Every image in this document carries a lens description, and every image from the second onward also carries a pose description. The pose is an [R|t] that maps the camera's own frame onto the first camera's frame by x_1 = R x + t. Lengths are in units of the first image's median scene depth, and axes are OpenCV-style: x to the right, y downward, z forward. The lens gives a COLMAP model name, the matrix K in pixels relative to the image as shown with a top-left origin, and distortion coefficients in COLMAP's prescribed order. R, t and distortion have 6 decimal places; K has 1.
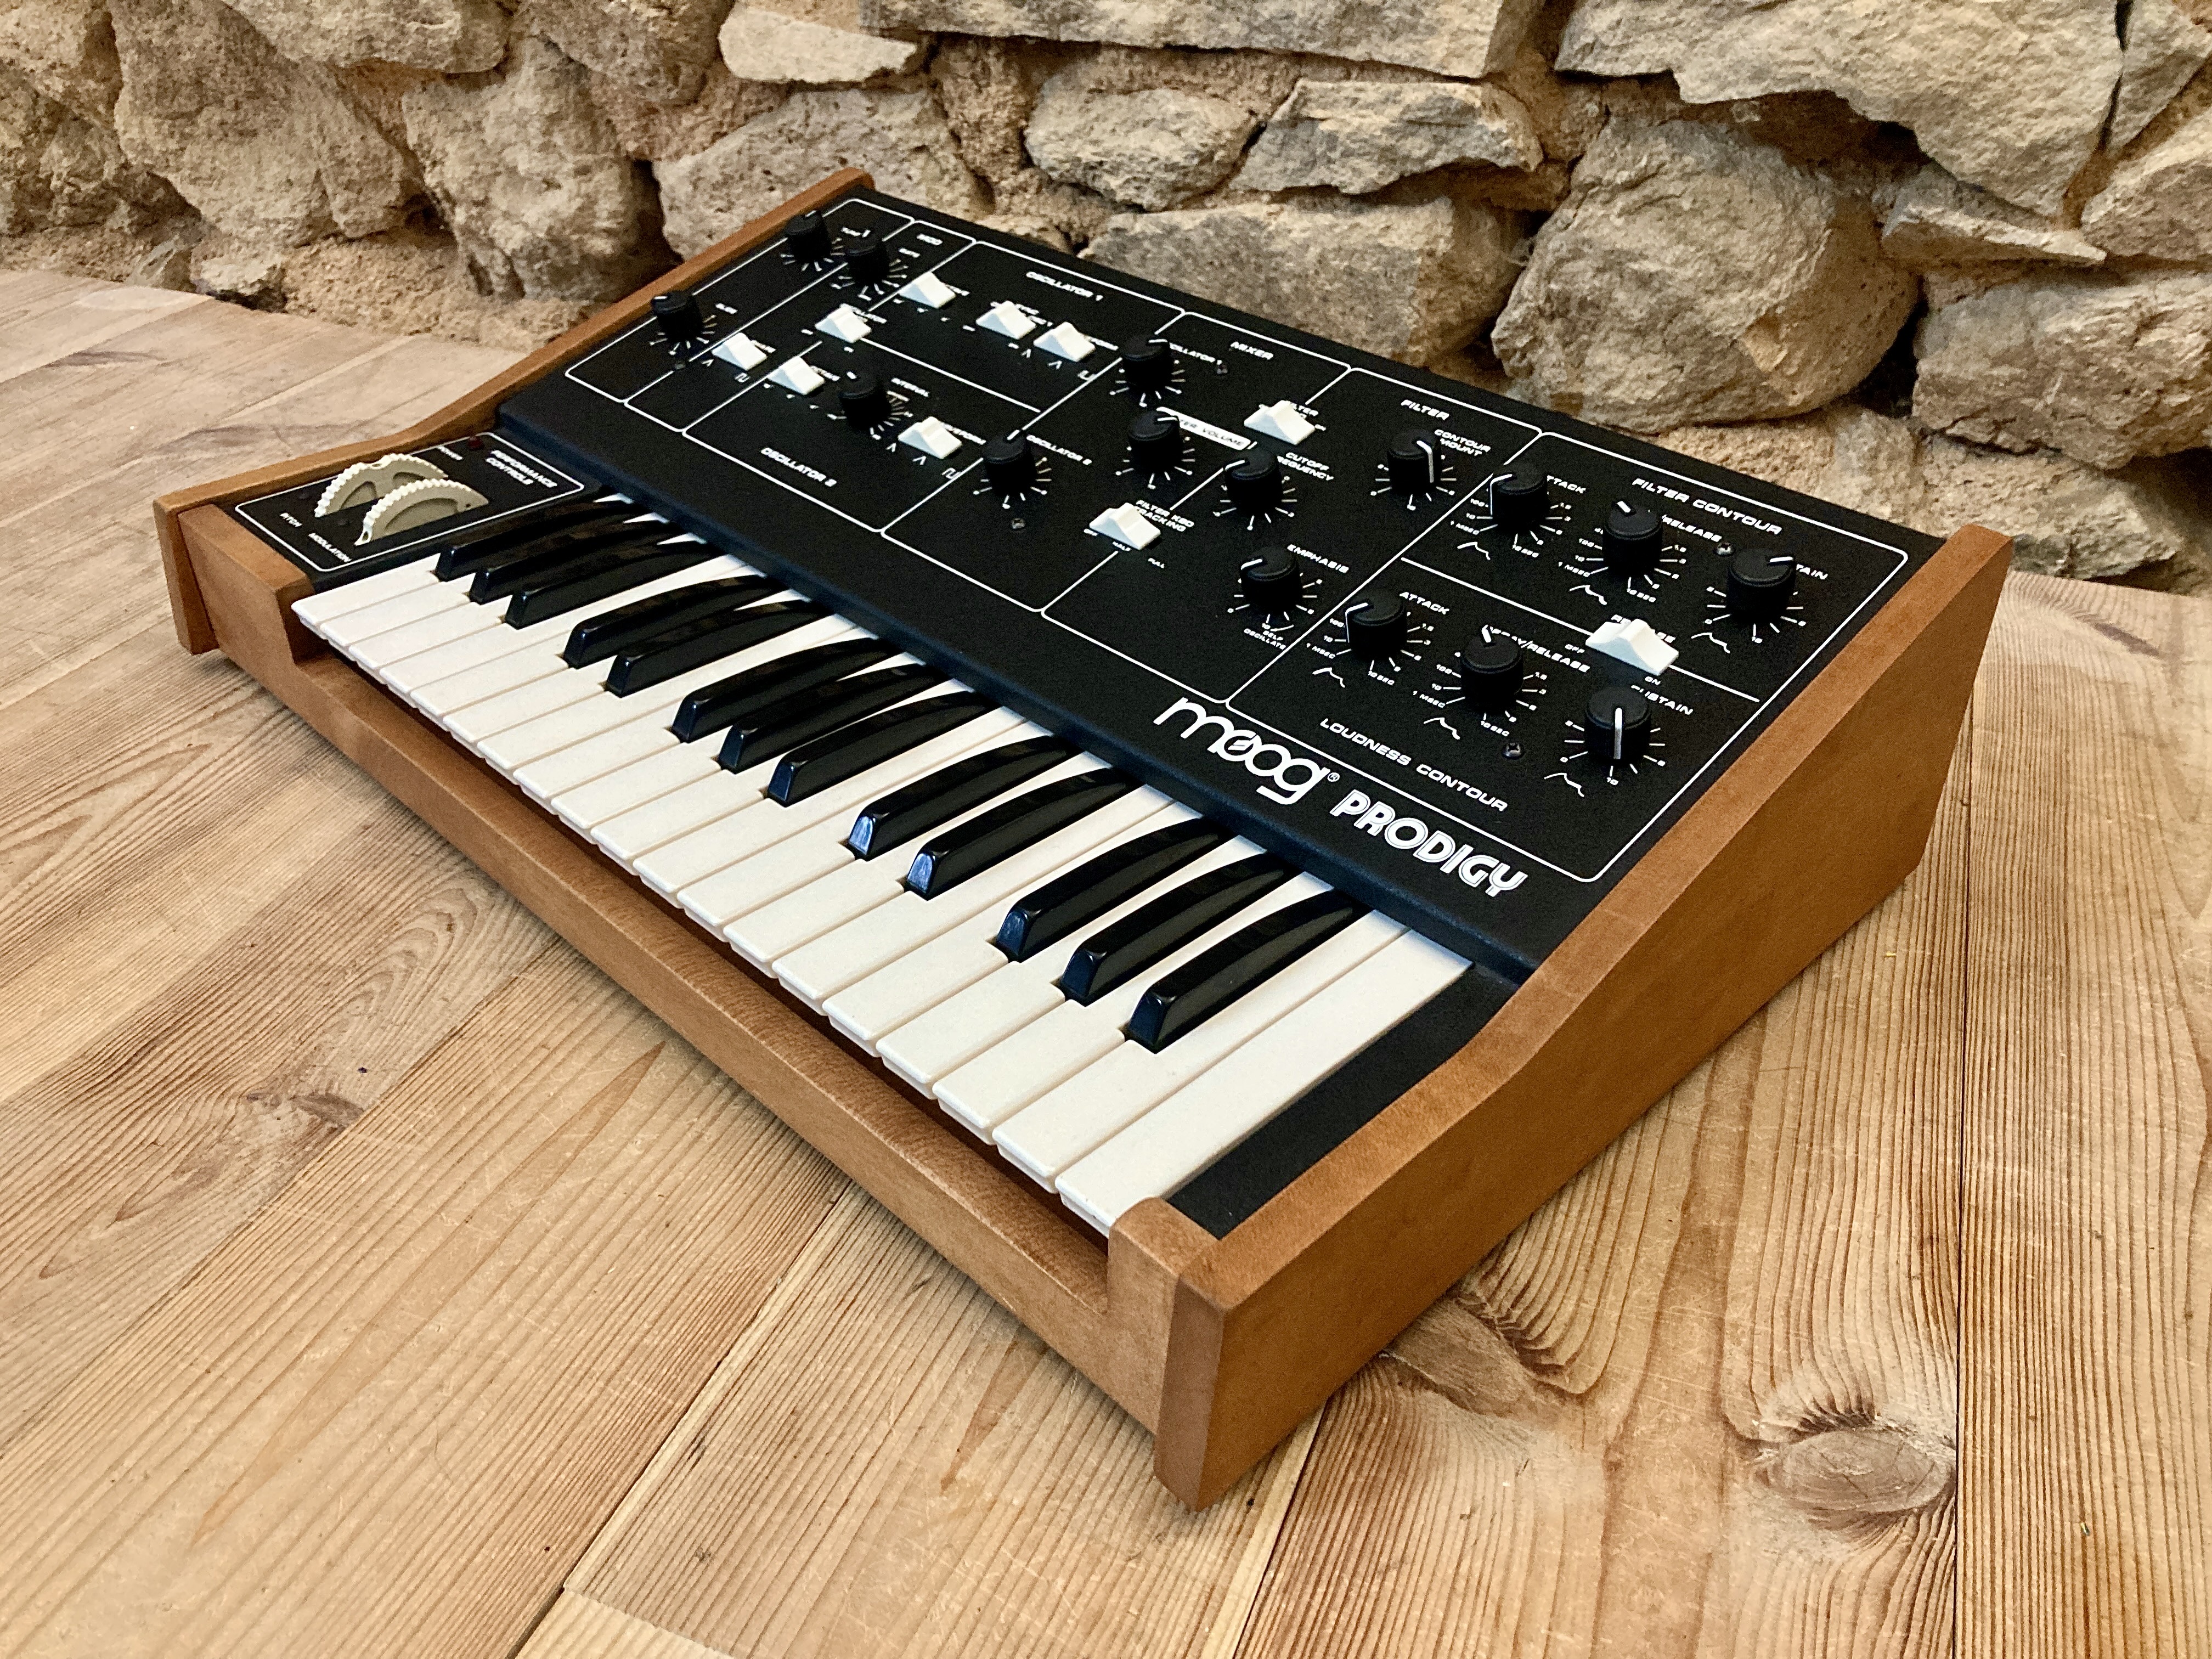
lens RADIAL K [[1802.9, 0, 1113.9], [0, 1802.9, 835.5], [0, 0, 1]] dist [0.019056, -0.047298]
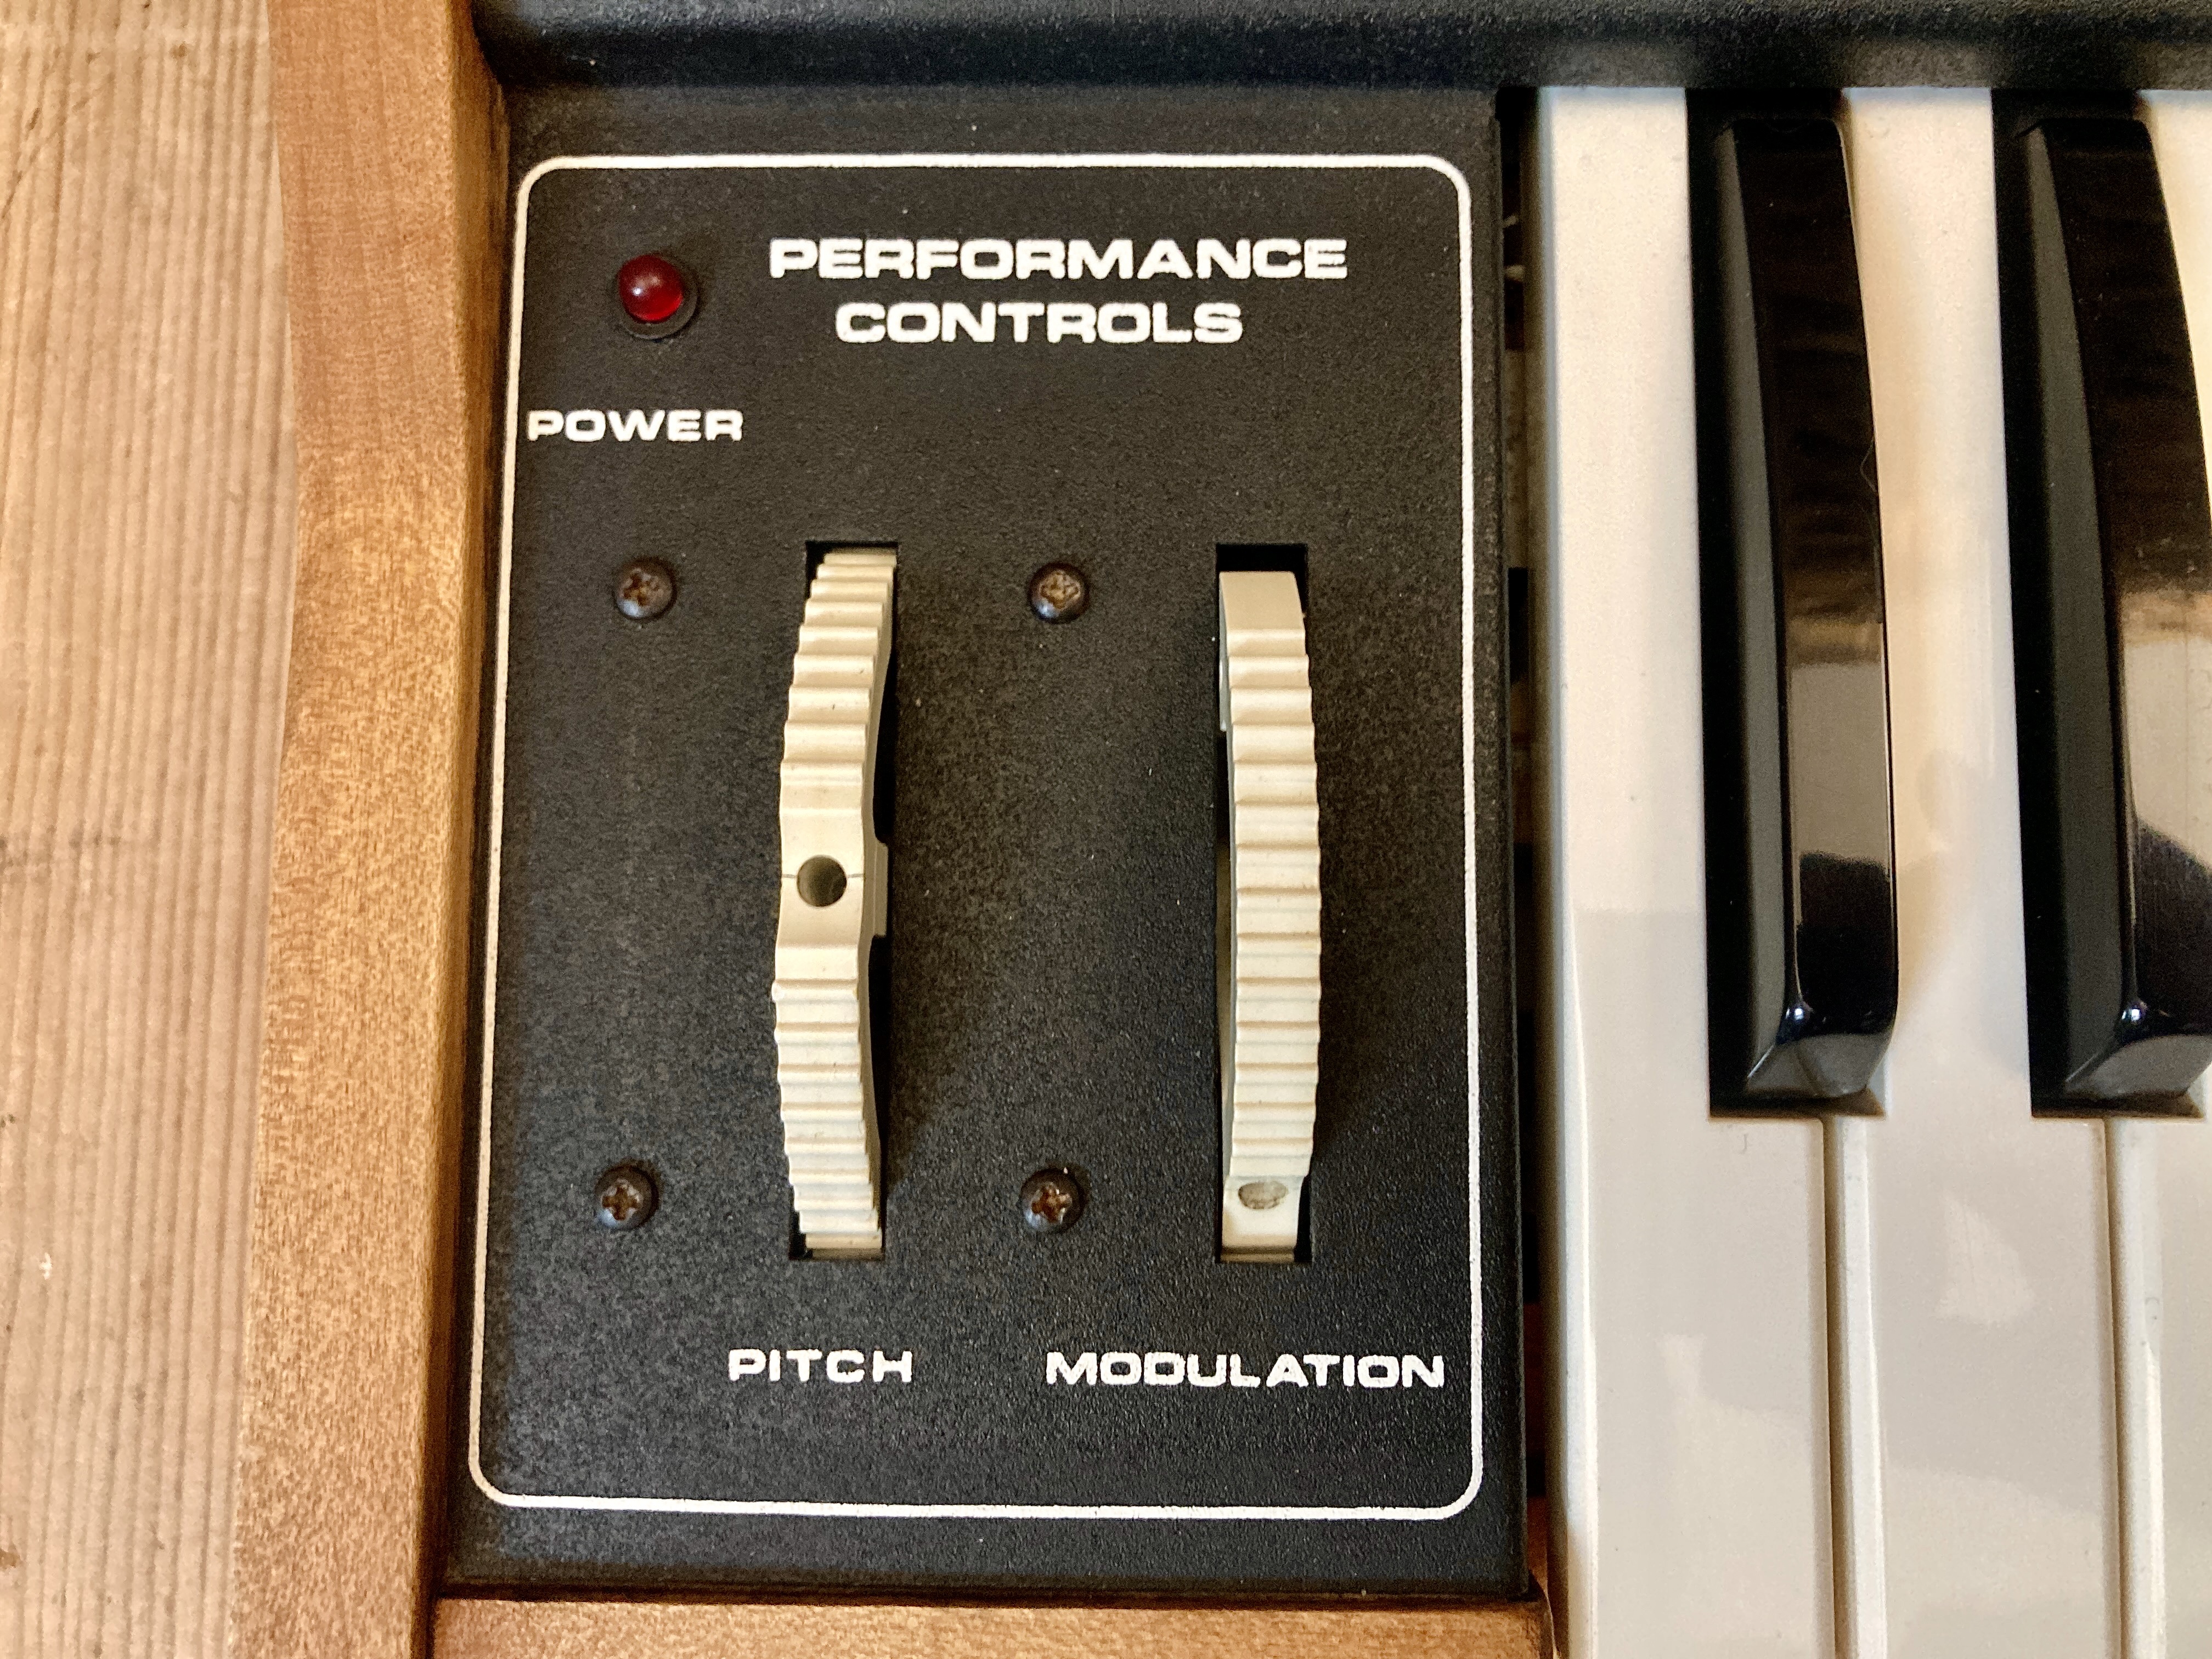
lens RADIAL K [[1802.9, 0, 1058.4], [0, 1802.9, 886.3], [0, 0, 1]] dist [0.019056, -0.047298]
pose [[0.706362, -0.707334, 0.027030, -0.518198], [0.420895, 0.450405, 0.787390, -0.448734], [-0.569122, -0.544806, 0.615863, 1.134699]]
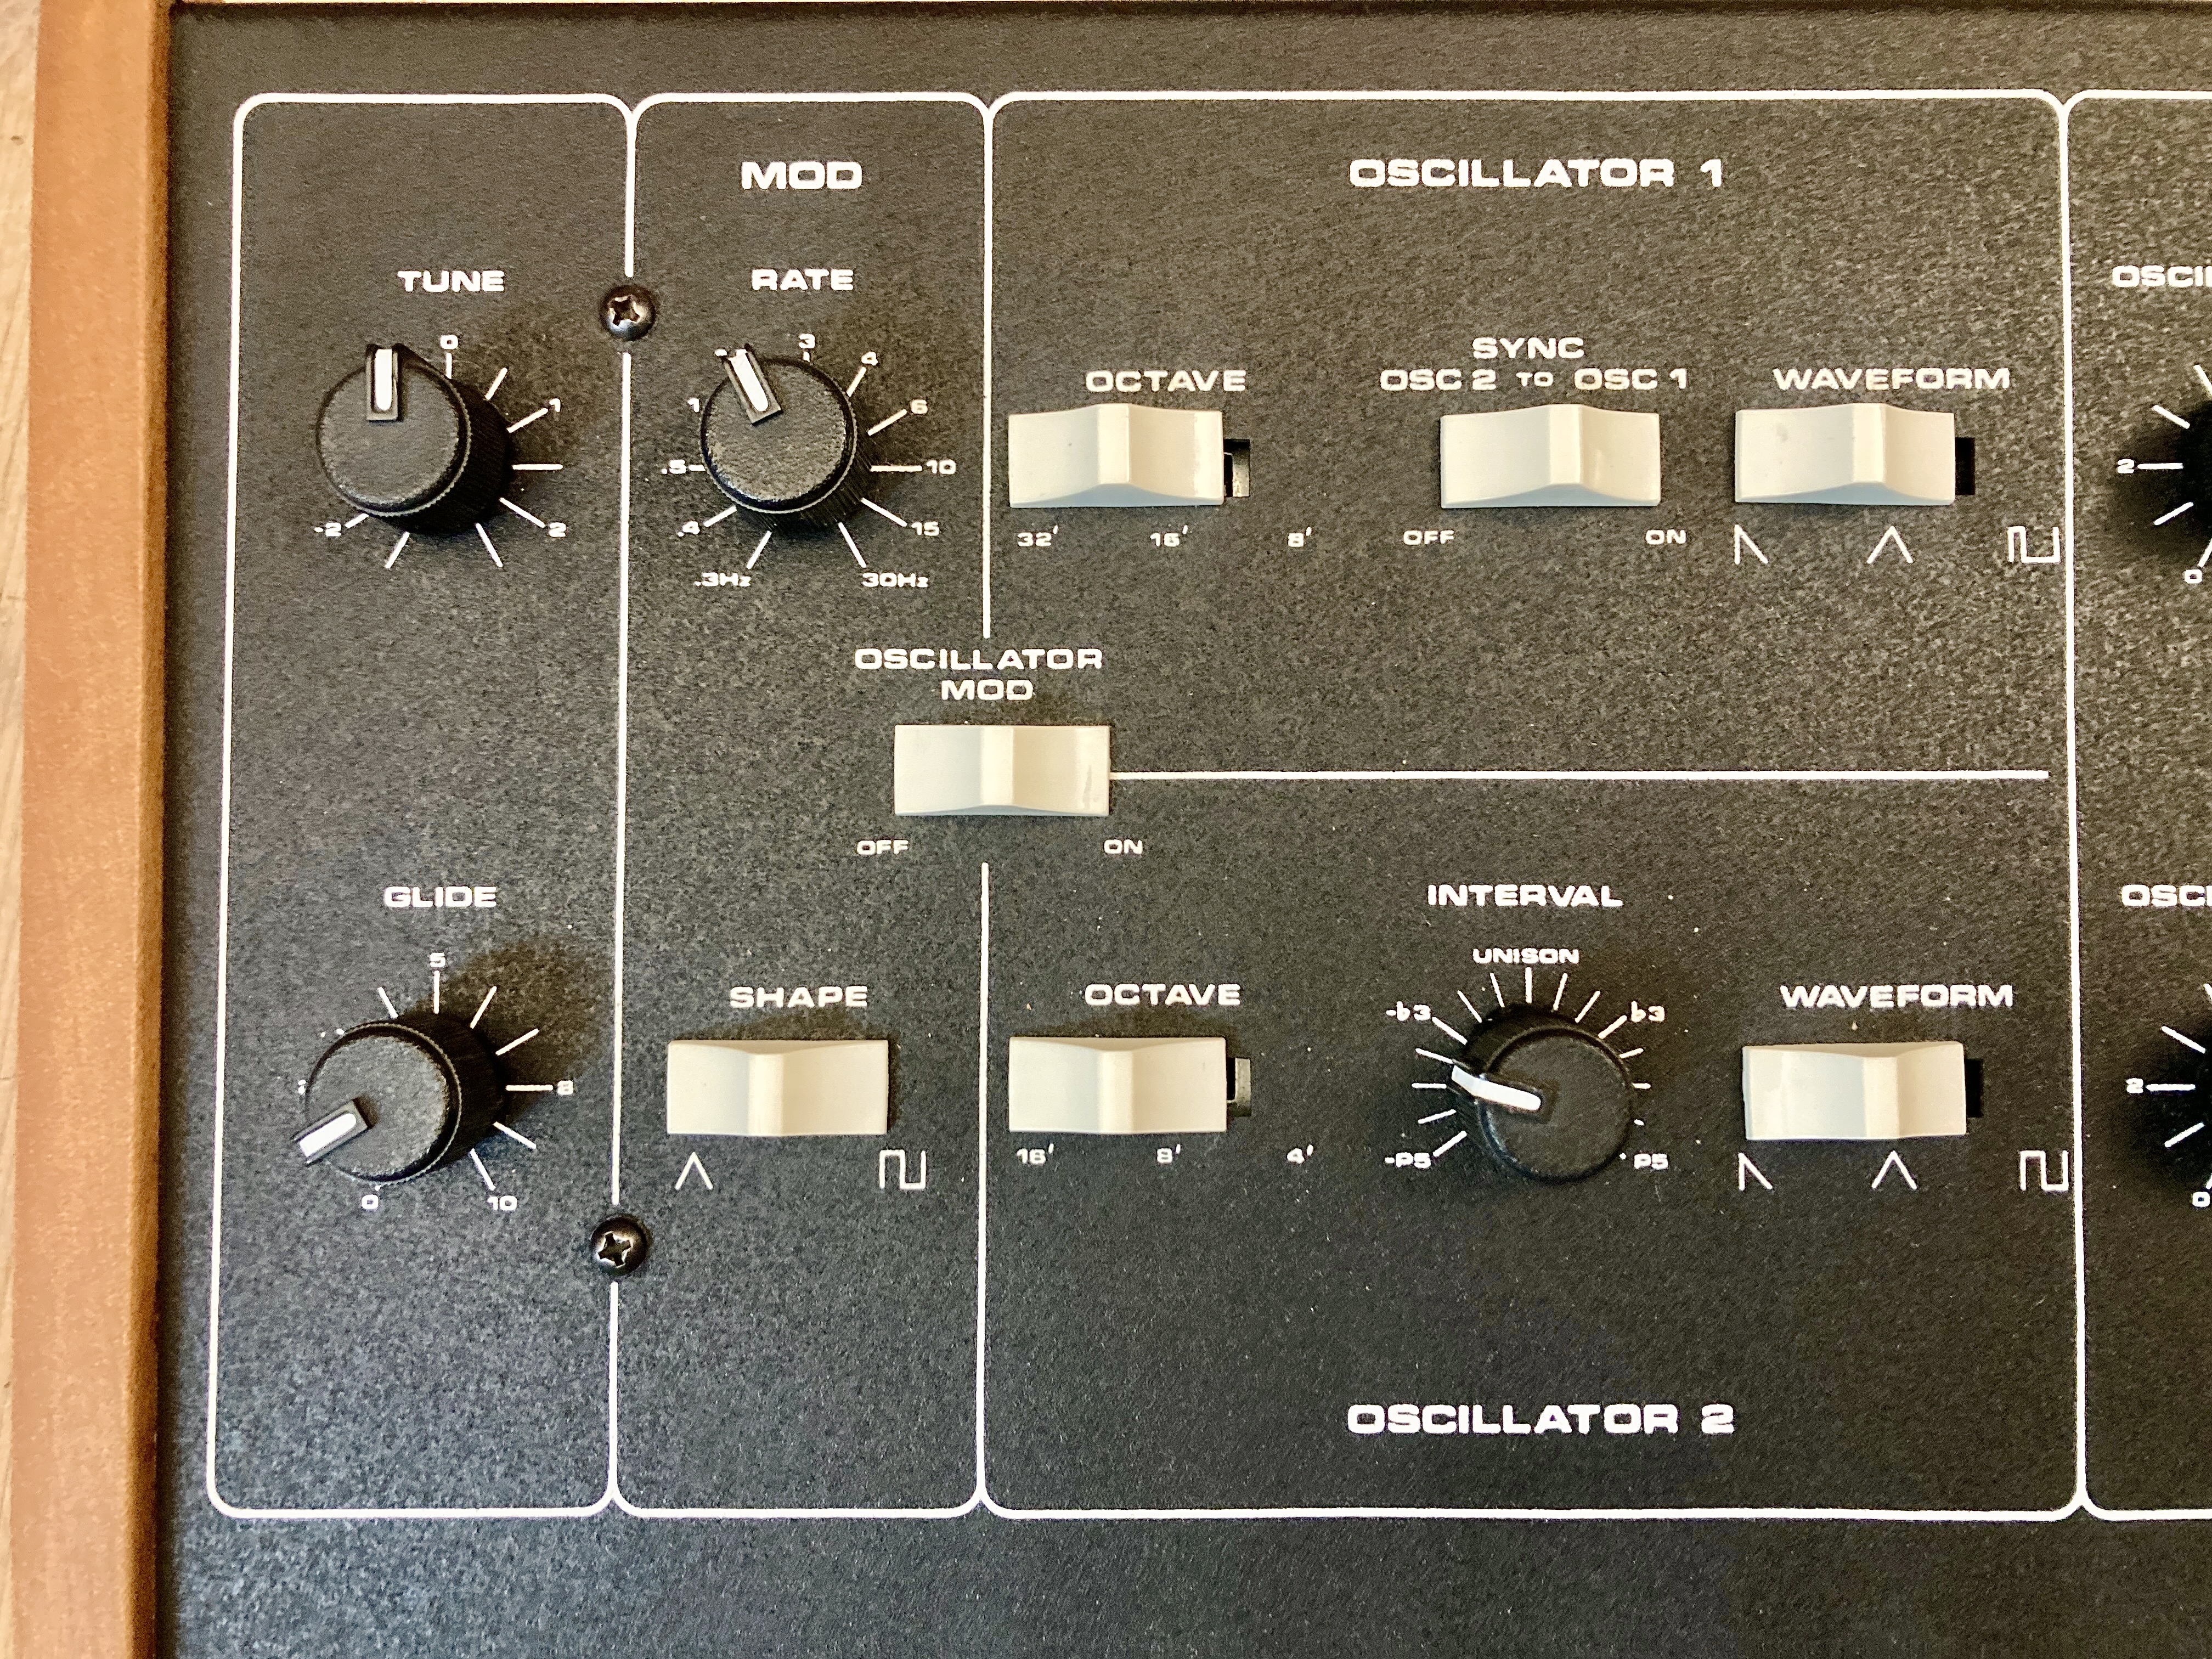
lens RADIAL K [[1802.9, 0, 1023.4], [0, 1802.9, 805.3], [0, 0, 1]] dist [0.019056, -0.047298]
pose [[0.704398, -0.682610, 0.194595, -0.285352], [0.422983, 0.623836, 0.657202, -0.637425], [-0.570008, -0.380622, 0.728161, 1.104720]]
